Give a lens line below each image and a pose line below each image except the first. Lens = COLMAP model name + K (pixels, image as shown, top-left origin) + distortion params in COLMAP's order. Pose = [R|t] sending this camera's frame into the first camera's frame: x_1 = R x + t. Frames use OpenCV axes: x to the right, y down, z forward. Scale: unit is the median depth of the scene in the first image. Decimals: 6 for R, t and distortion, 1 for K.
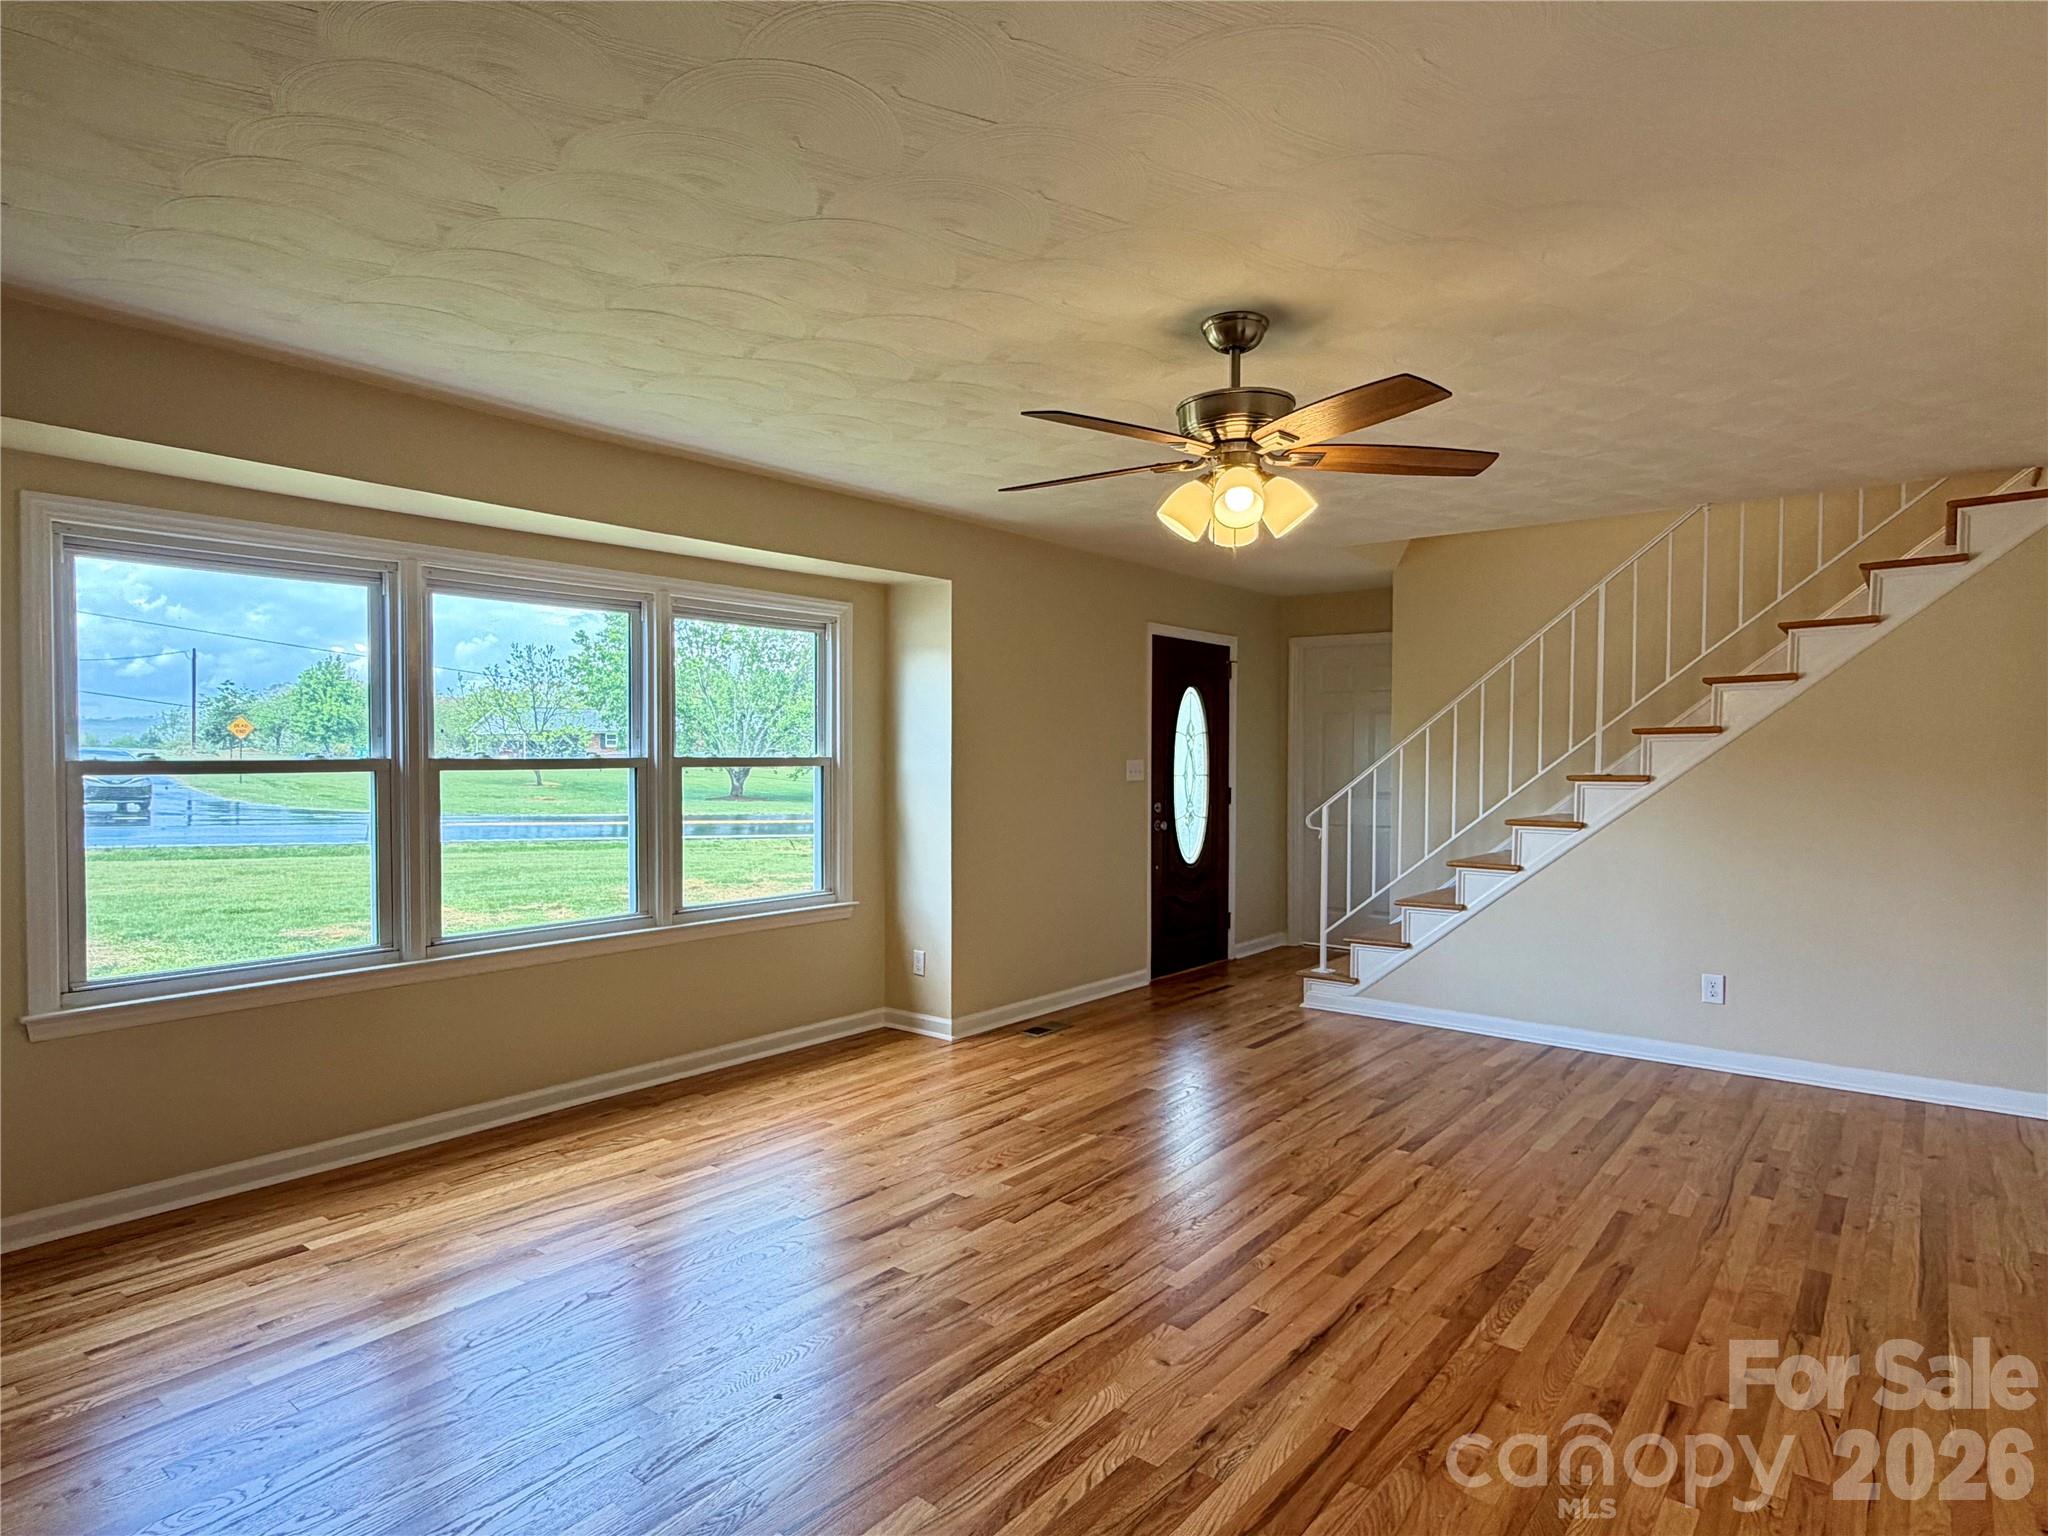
lens RADIAL K [[1143.1, 0, 1005.1], [0, 1143.1, 757.2], [0, 0, 1]] dist [0.003228, 0.000251]
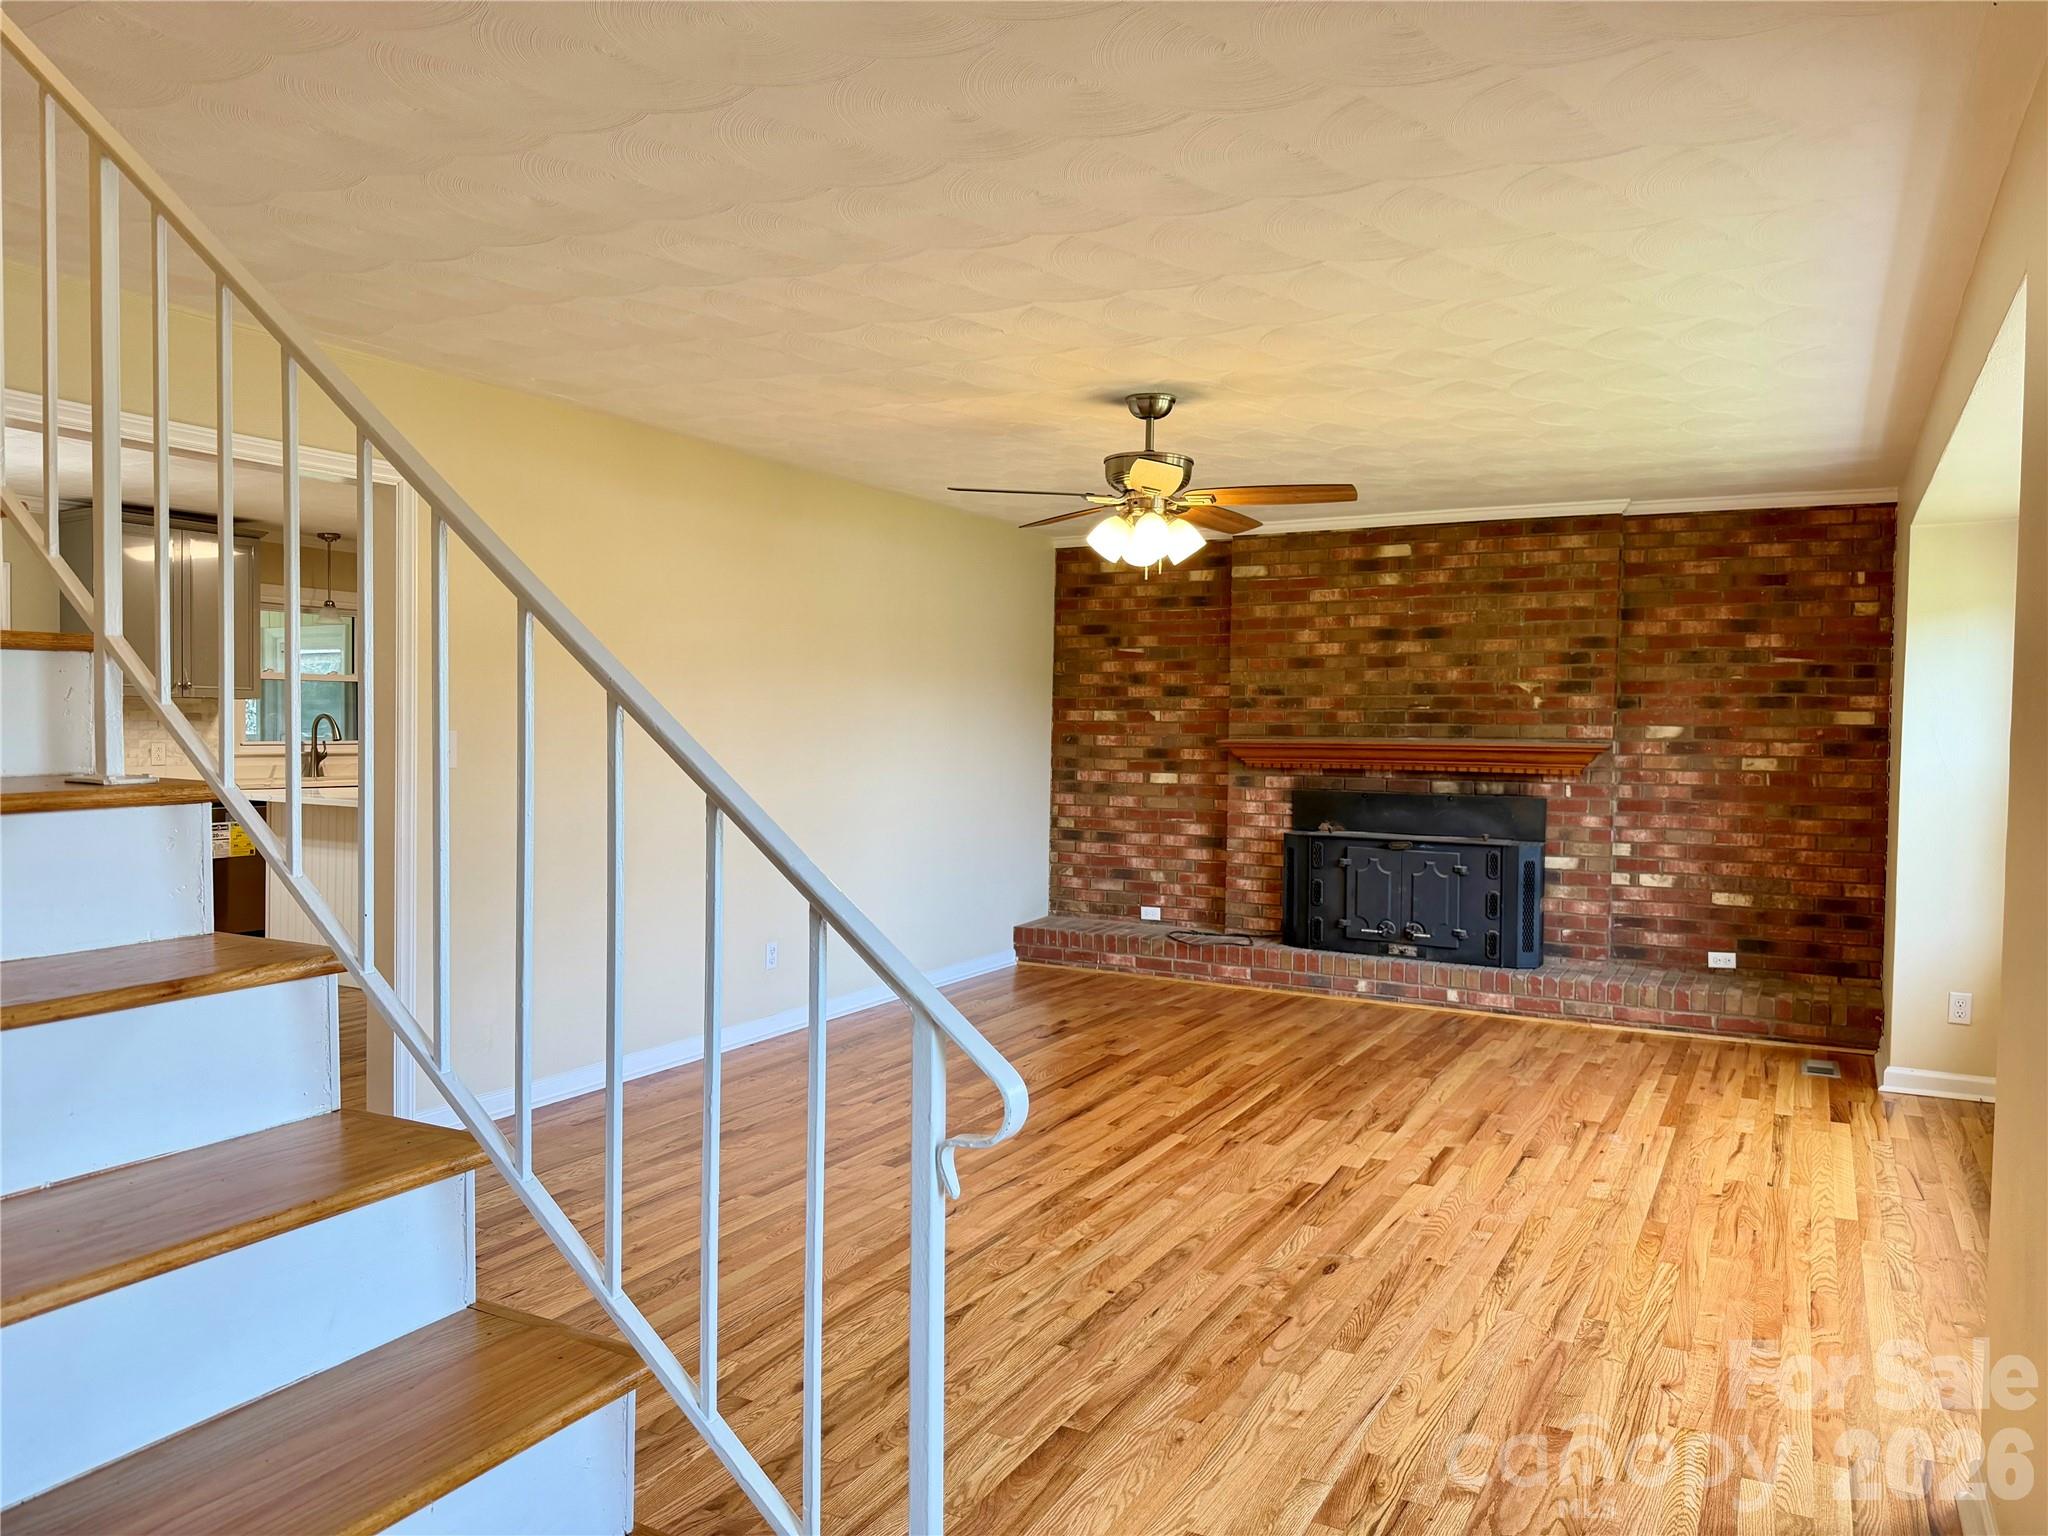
lens RADIAL K [[1413.0, 0, 1030.1], [0, 1413.0, 783.0], [0, 0, 1]] dist [0.073673, -0.093662]
pose [[-0.980413, -0.010318, -0.196680, 0.458750], [-0.019572, 0.998788, 0.045162, -0.004672], [0.195976, 0.048127, -0.979427, 1.821794]]
